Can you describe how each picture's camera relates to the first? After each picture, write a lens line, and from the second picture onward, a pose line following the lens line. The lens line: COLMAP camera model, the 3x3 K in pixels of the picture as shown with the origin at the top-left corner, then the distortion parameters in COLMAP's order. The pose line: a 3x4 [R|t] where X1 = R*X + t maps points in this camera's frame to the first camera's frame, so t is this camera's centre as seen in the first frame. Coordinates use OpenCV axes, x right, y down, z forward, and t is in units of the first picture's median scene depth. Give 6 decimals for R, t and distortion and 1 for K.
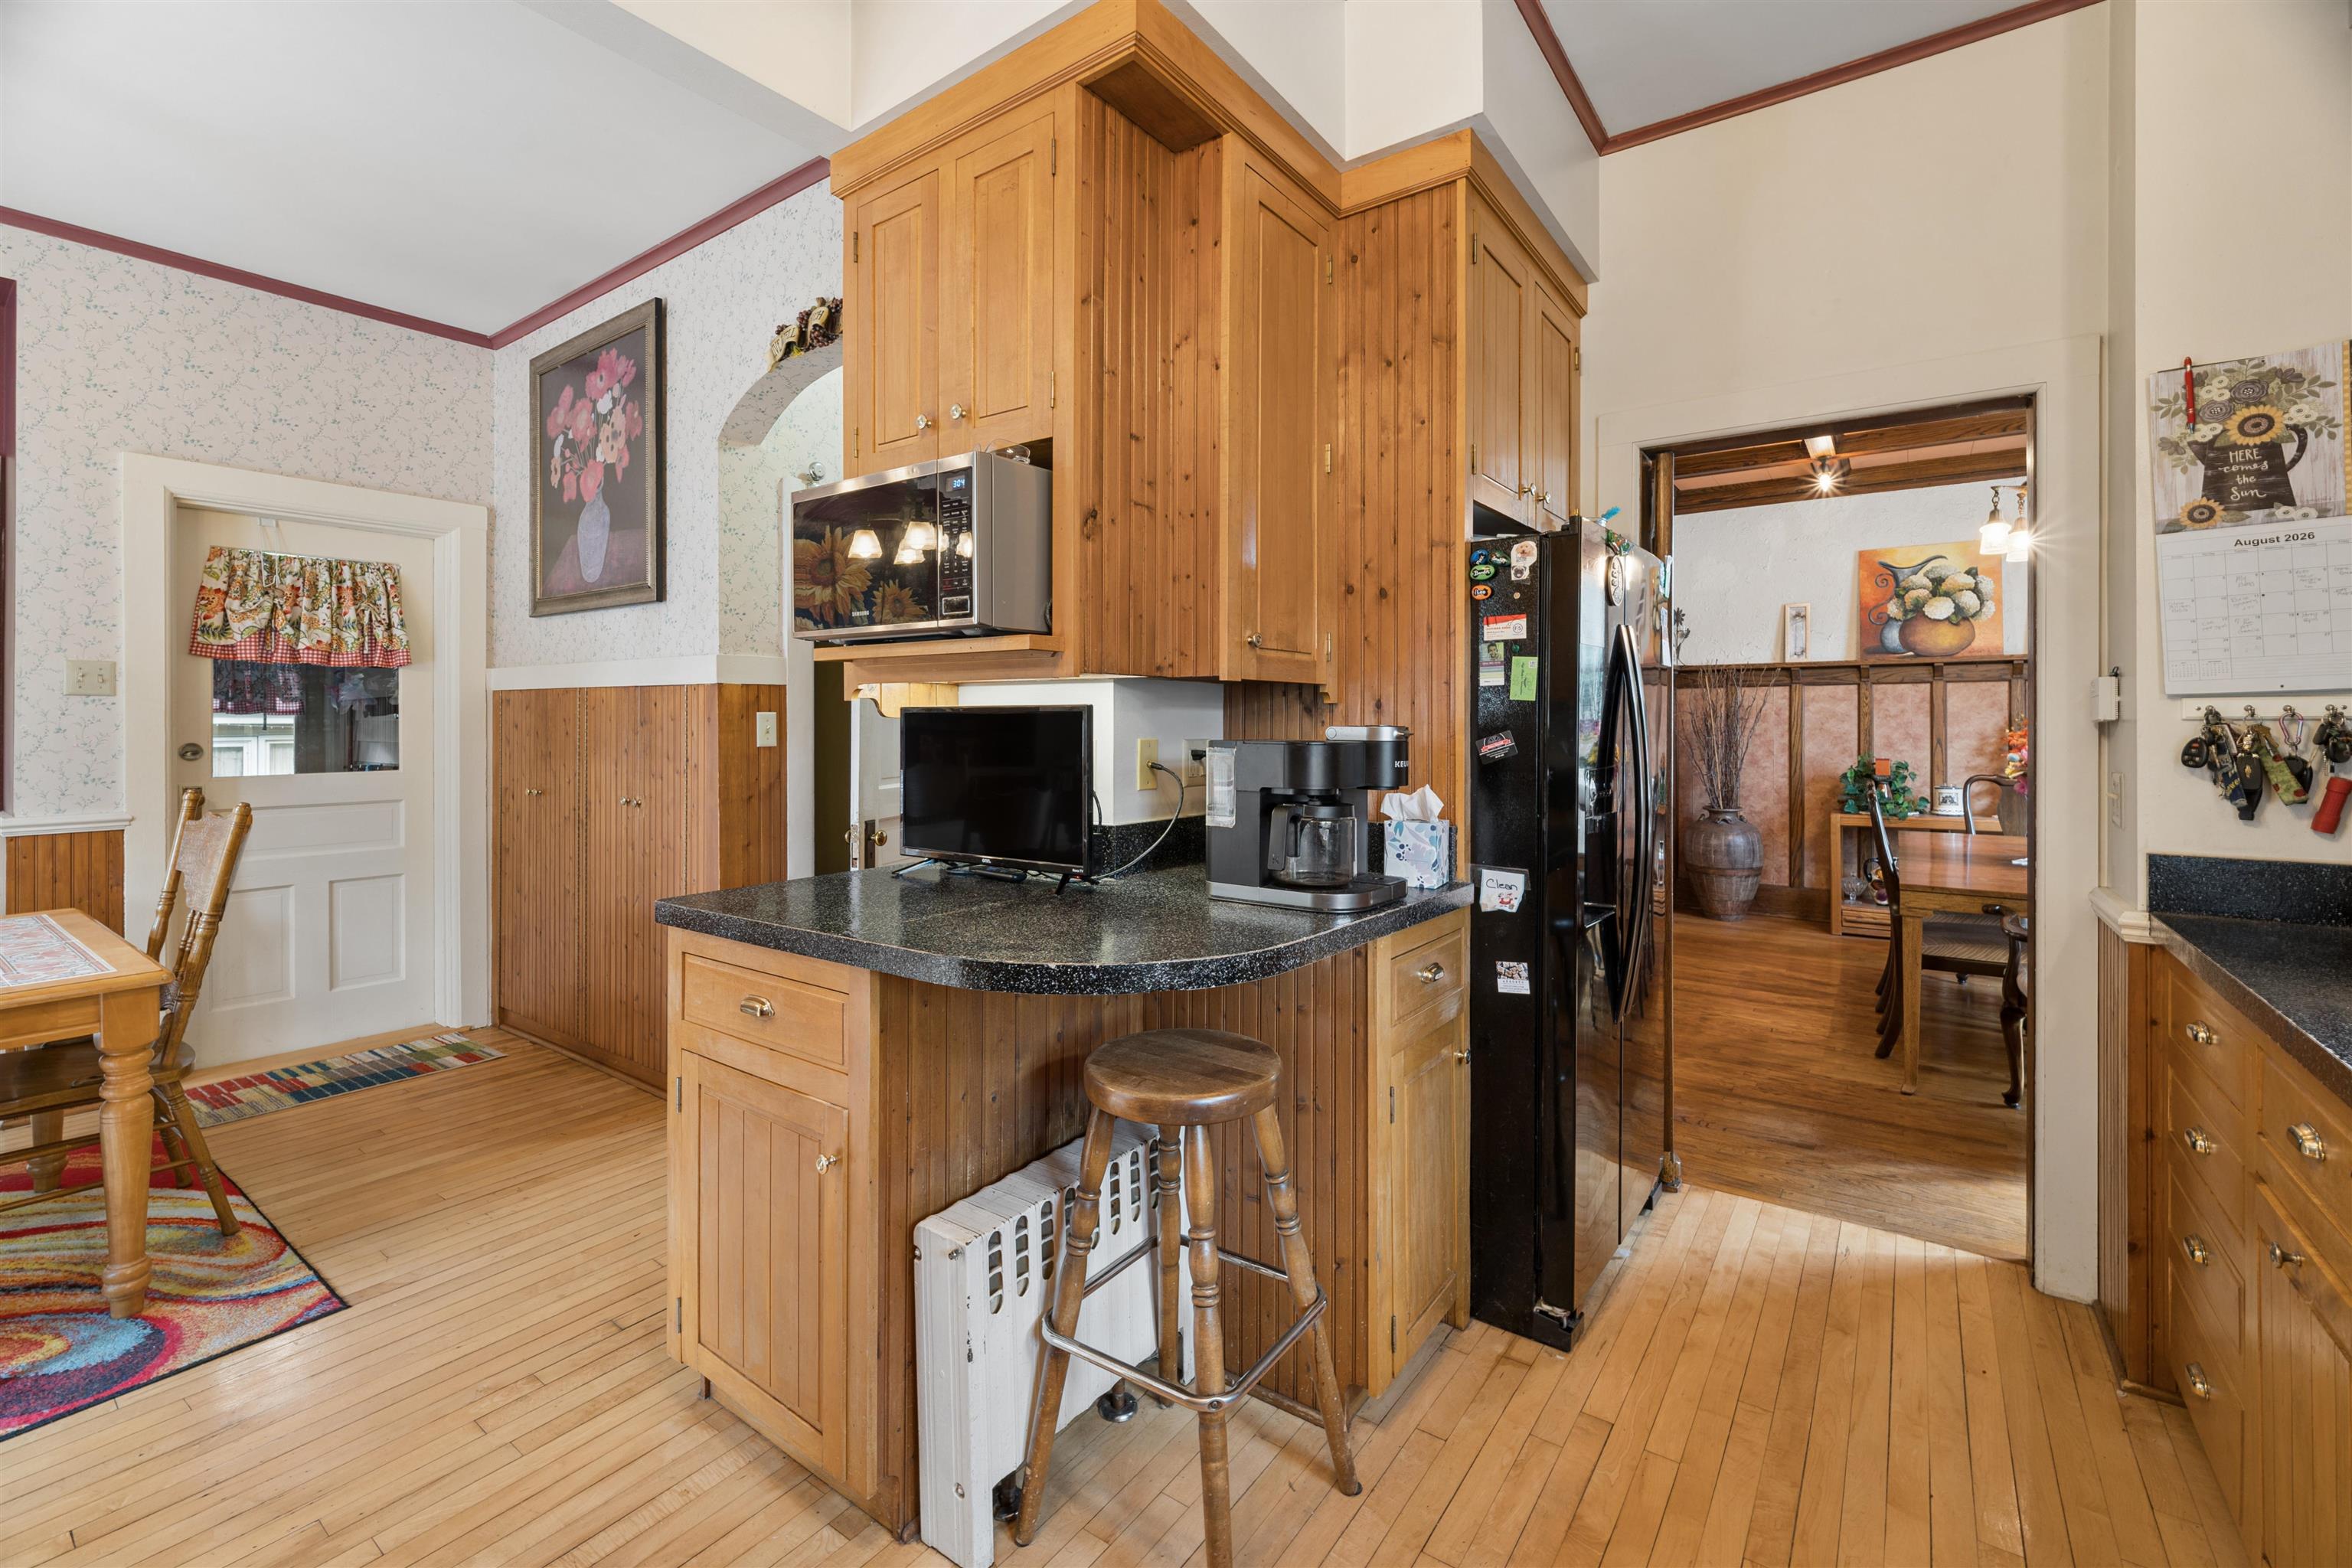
lens RADIAL K [[1022.9, 0, 1168.7], [0, 1022.9, 705.5], [0, 0, 1]] dist [0.002003, -0.000094]
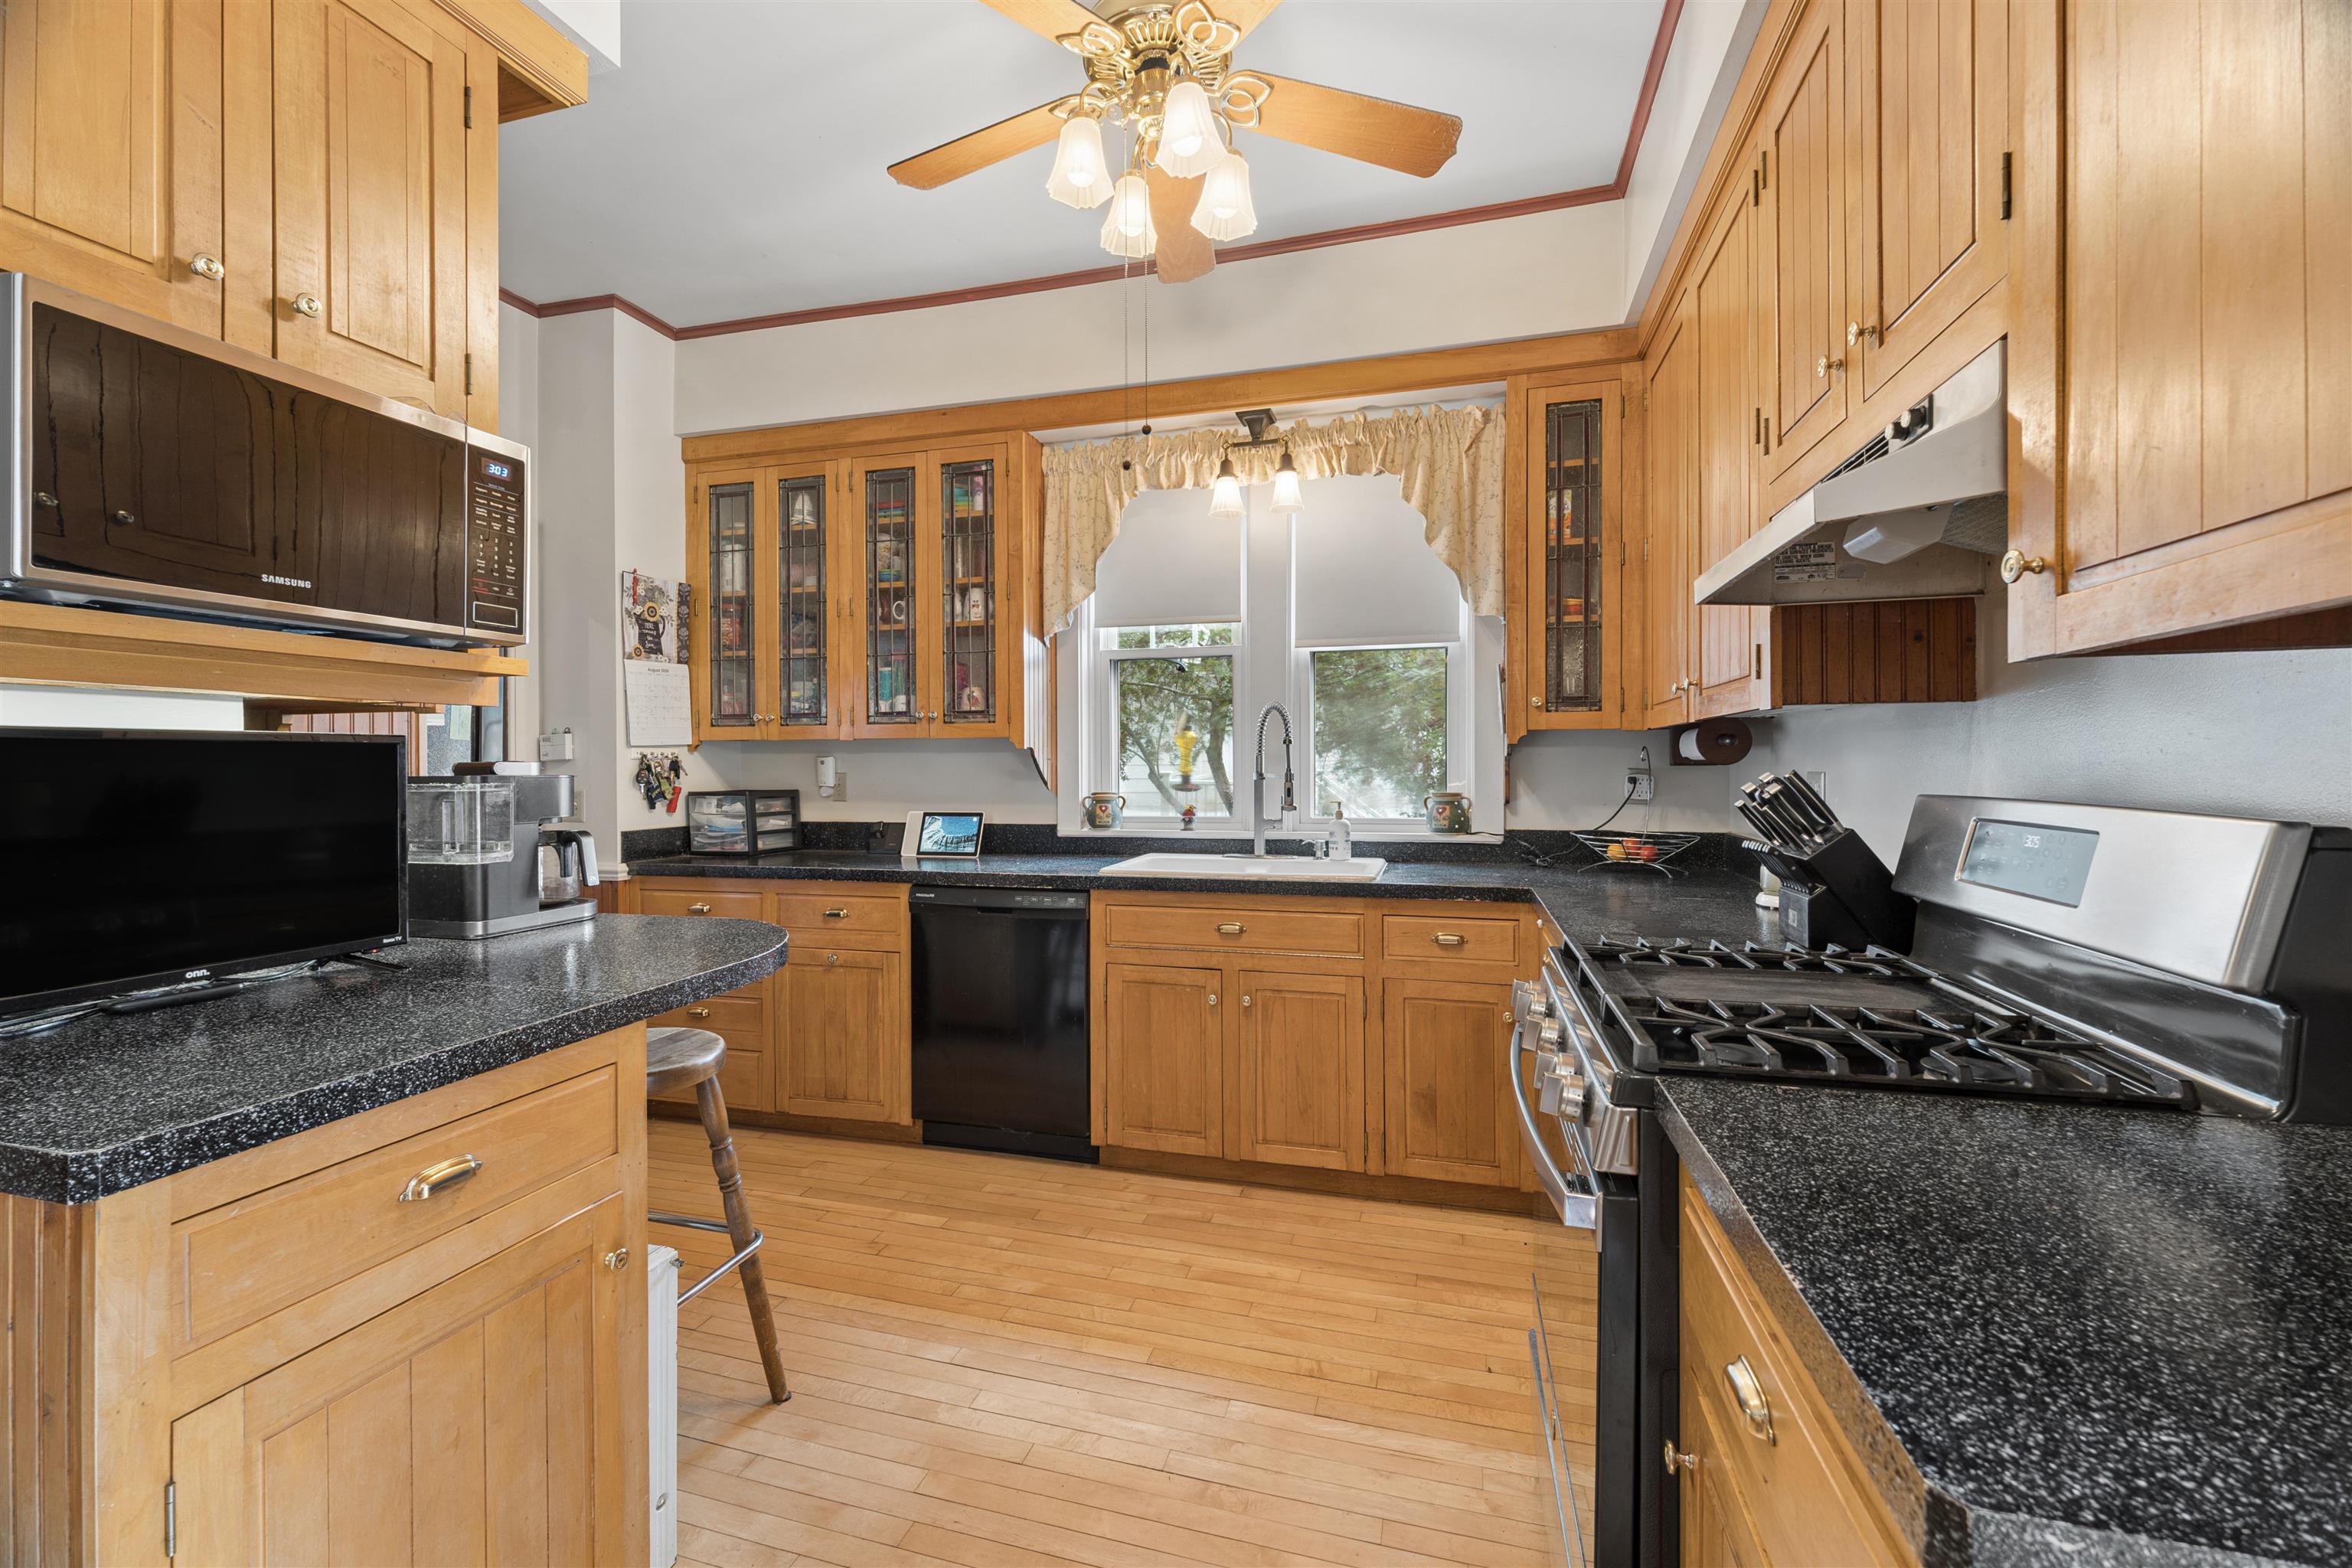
lens RADIAL K [[1022.9, 0, 1141.8], [0, 1022.9, 756.2], [0, 0, 1]] dist [0.002003, -0.000094]
pose [[-0.326044, 0.007248, 0.945327, -0.631176], [-0.010883, 0.999876, -0.011420, 0.011721], [-0.945292, -0.014011, -0.325925, 0.413597]]
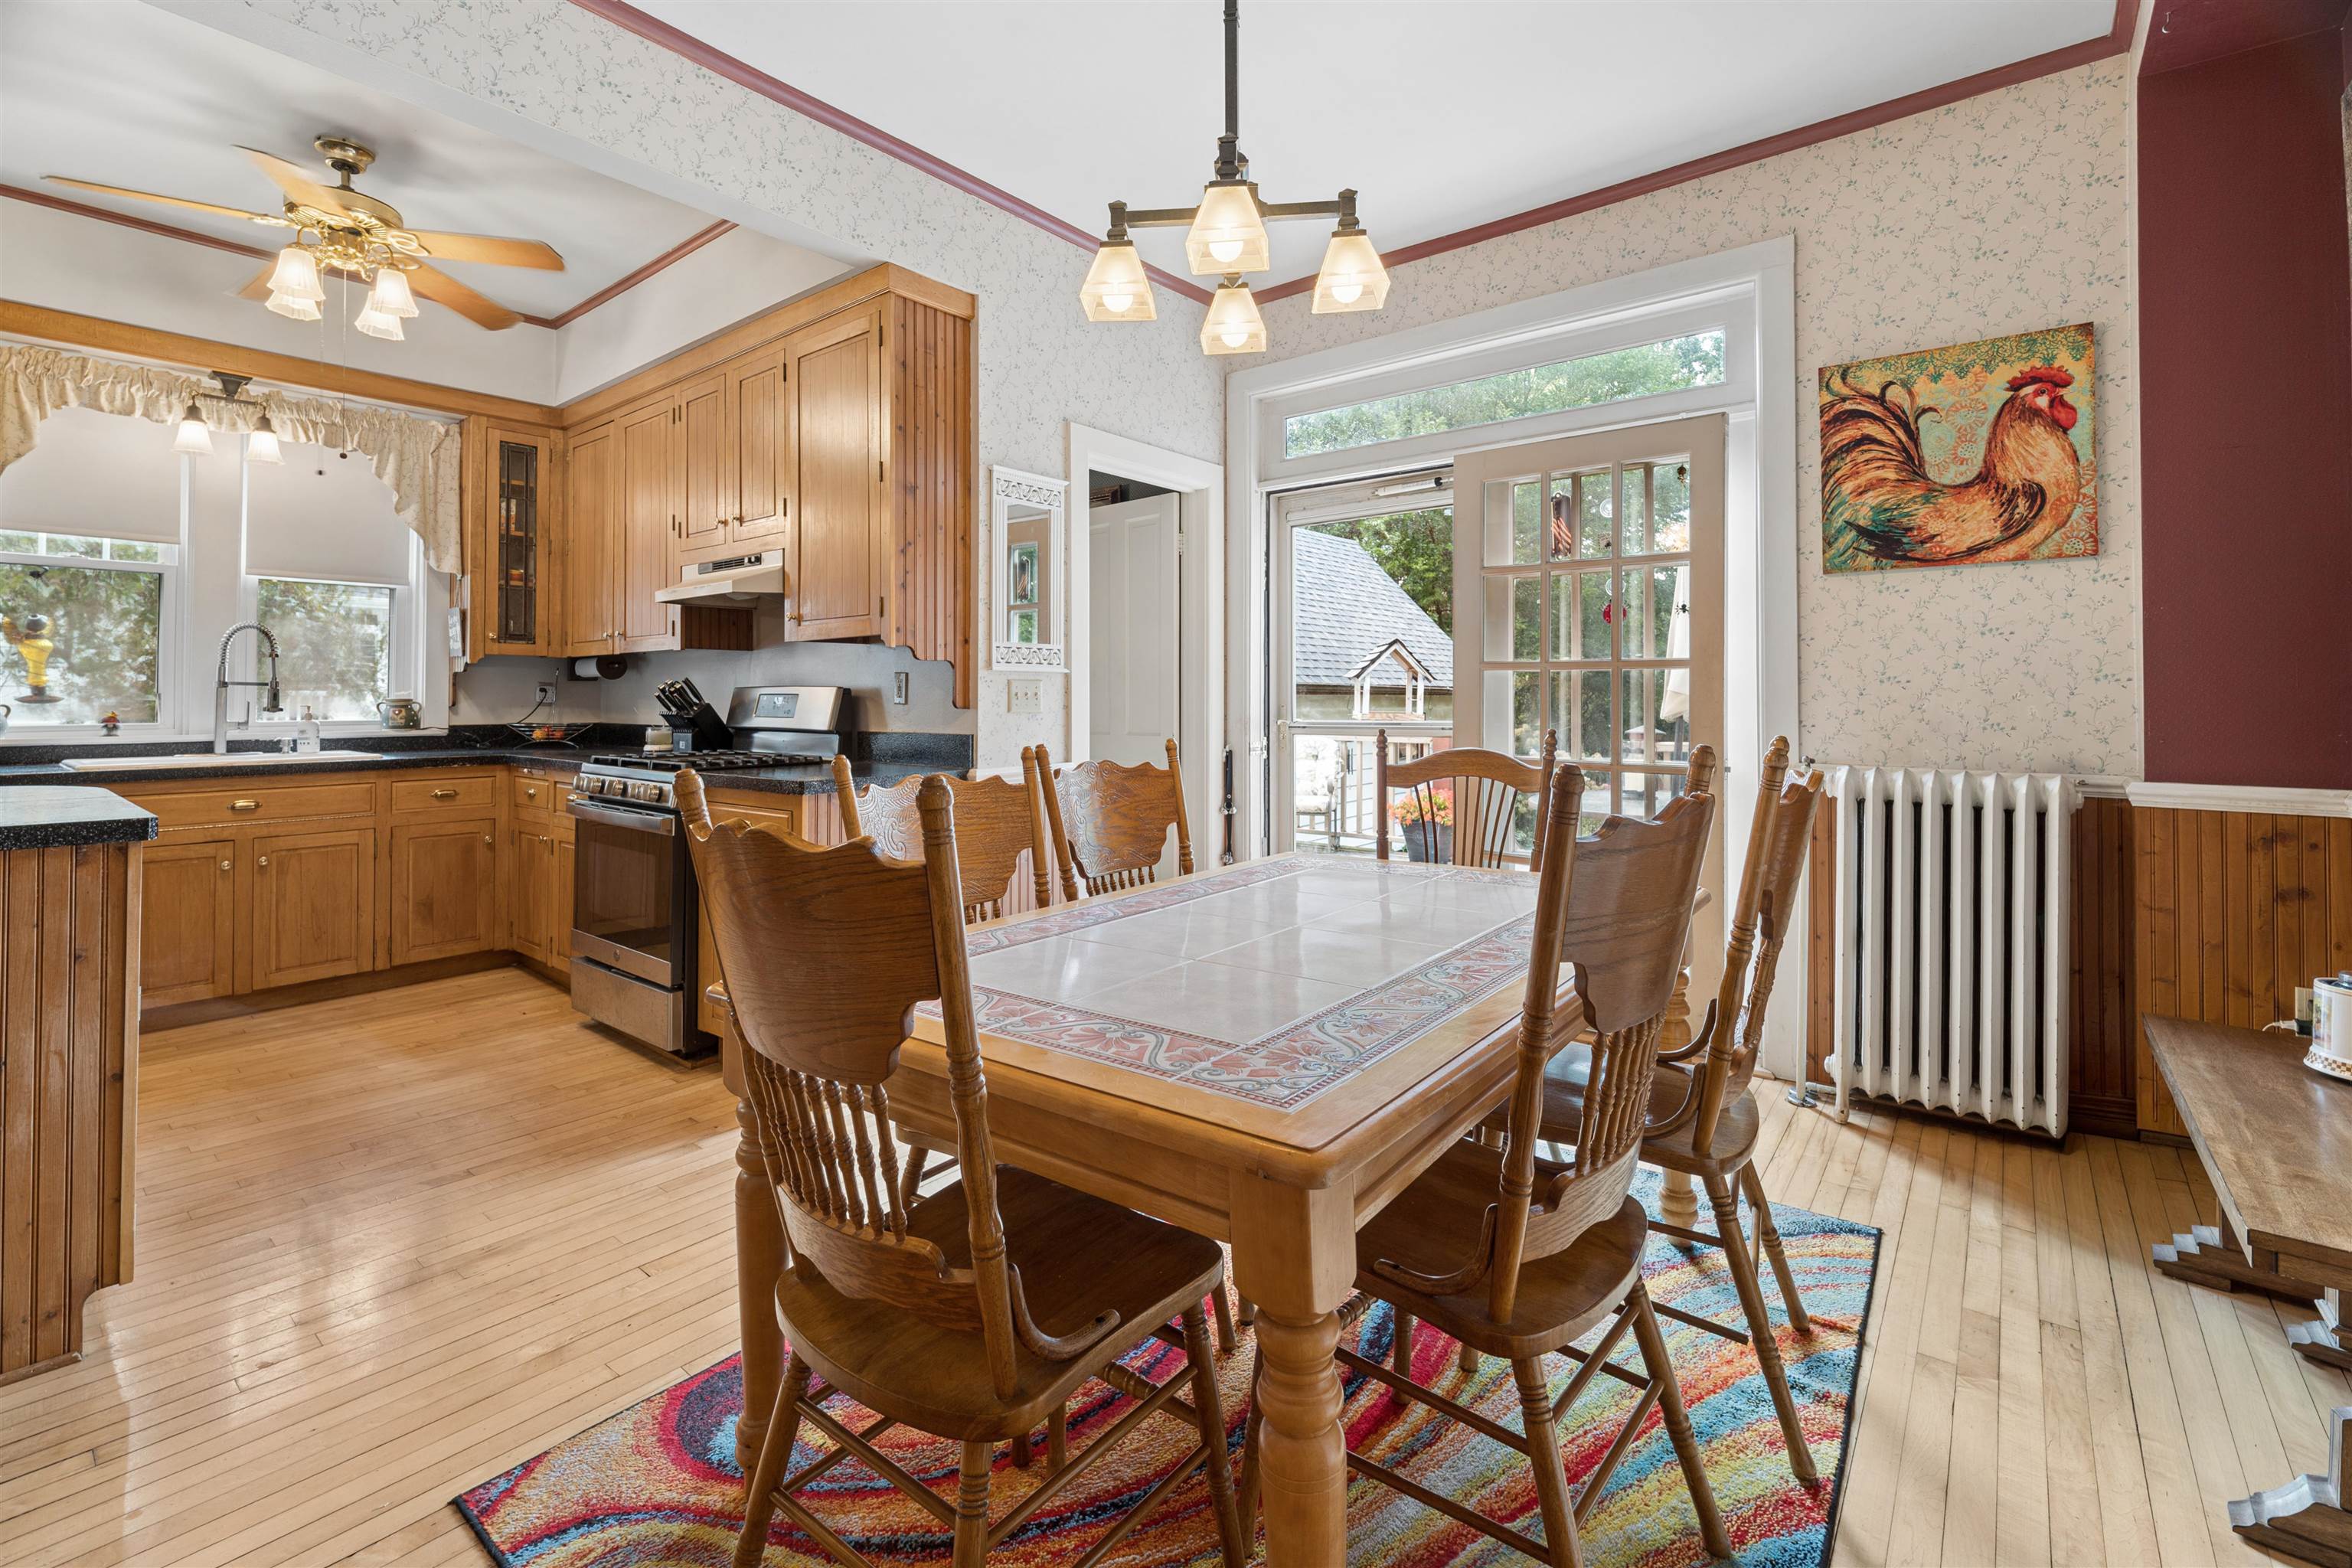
lens RADIAL K [[1022.9, 0, 1171.1], [0, 1022.9, 680.9], [0, 0, 1]] dist [0.002003, -0.000094]
pose [[-0.998591, 0.000279, 0.053060, -0.865997], [-0.001357, 0.999525, -0.030801, 0.049877], [-0.053043, -0.030830, -0.998116, 1.101829]]
